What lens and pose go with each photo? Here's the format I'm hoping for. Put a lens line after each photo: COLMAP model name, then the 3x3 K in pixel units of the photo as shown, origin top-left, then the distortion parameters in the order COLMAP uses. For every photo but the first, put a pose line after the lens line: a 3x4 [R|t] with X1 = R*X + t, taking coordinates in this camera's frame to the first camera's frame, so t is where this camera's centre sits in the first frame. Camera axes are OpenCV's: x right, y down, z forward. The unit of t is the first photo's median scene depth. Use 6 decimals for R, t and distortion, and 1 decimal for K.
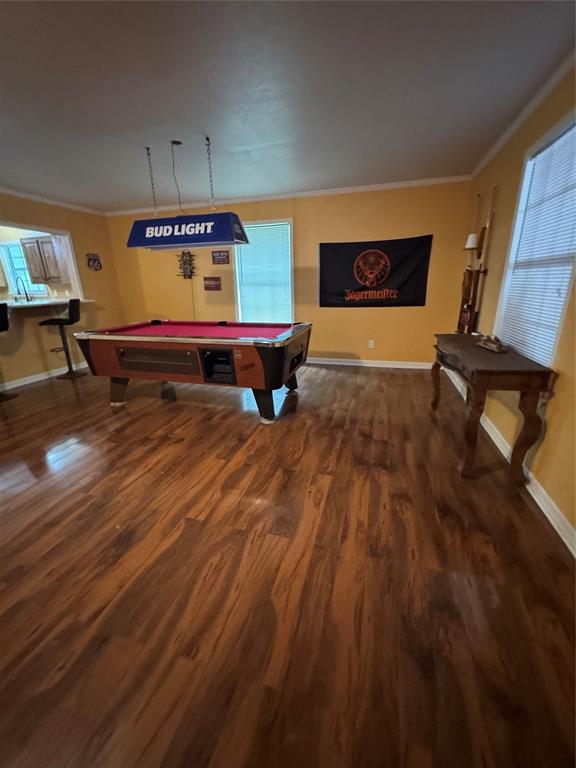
lens RADIAL K [[308.8, 0, 288.0], [0, 308.8, 384.0], [0, 0, 1]] dist [-0.002824, 0.000028]
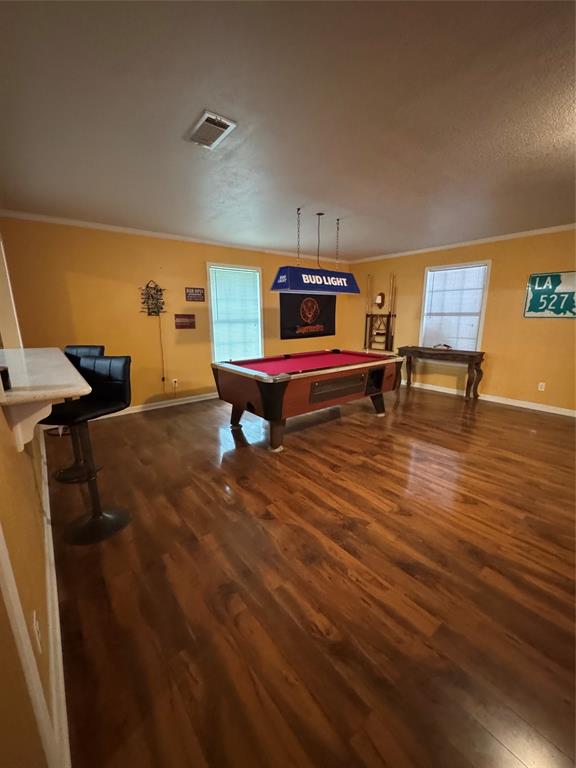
lens RADIAL K [[308.8, 0, 288.0], [0, 308.8, 384.0], [0, 0, 1]] dist [-0.002824, 0.000028]
pose [[0.571762, -0.167171, 0.803207, -0.968310], [0.249583, 0.968061, 0.023817, -0.108129], [-0.781535, 0.186849, 0.595223, 0.299339]]
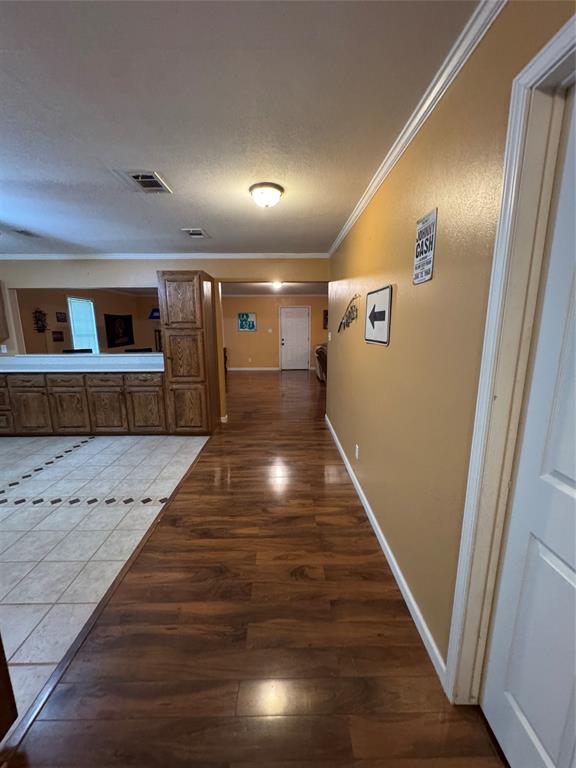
lens RADIAL K [[308.8, 0, 288.0], [0, 308.8, 384.0], [0, 0, 1]] dist [-0.002824, 0.000028]
pose [[-0.292540, -0.159356, 0.942882, -2.032149], [0.303135, 0.919708, 0.249491, -0.203288], [-0.906934, 0.358806, -0.220745, 0.573328]]
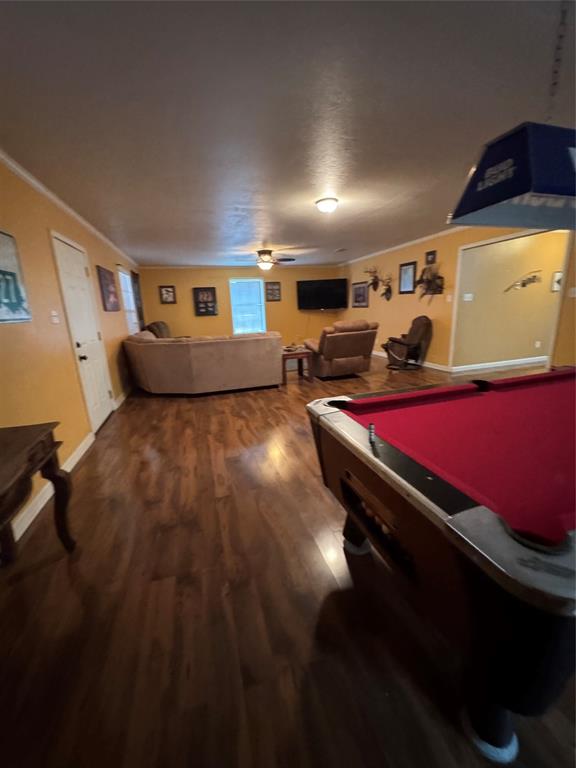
lens RADIAL K [[308.8, 0, 288.0], [0, 308.8, 384.0], [0, 0, 1]] dist [-0.002824, 0.000028]
pose [[-0.835773, 0.187281, -0.516149, 0.196125], [-0.111241, 0.862784, 0.493182, -0.280022], [0.537689, 0.469605, -0.700258, 0.806484]]
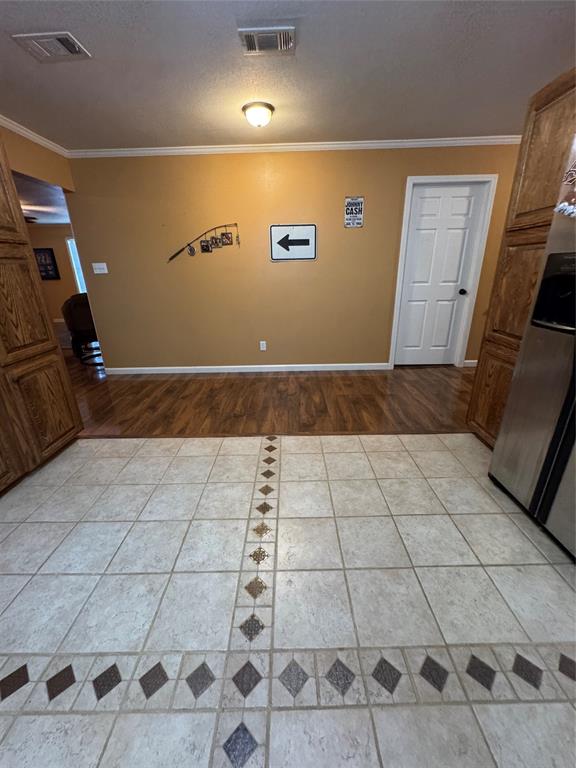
lens RADIAL K [[308.8, 0, 288.0], [0, 308.8, 384.0], [0, 0, 1]] dist [-0.002824, 0.000028]
pose [[-0.960877, 0.133744, -0.242544, -1.336073], [-0.045148, 0.788345, 0.613574, -0.335714], [0.273271, 0.600520, -0.751465, 1.108186]]
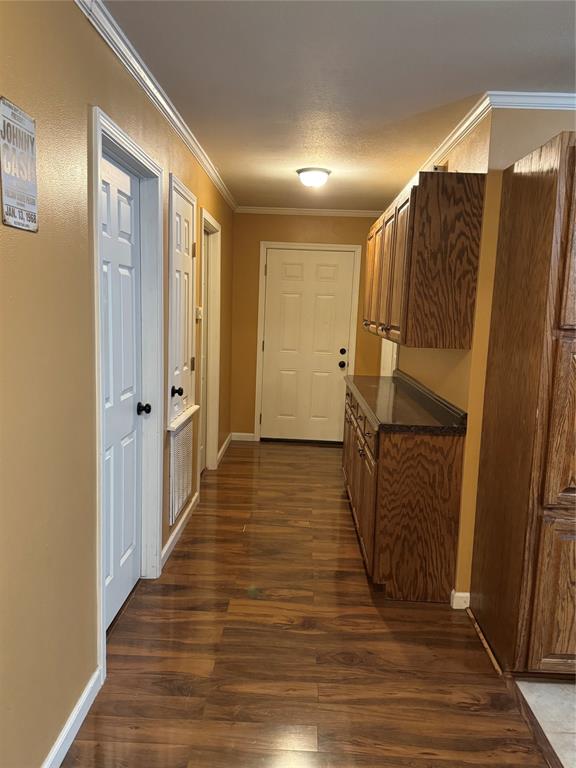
lens RADIAL K [[597.2, 0, 288.0], [0, 597.2, 384.0], [0, 0, 1]] dist [-0.000904, 0.000888]
pose [[0.250762, 0.158462, -0.954991, -1.344023], [-0.335002, 0.939762, 0.067970, -0.166100], [0.908235, 0.302880, 0.288742, 0.397445]]
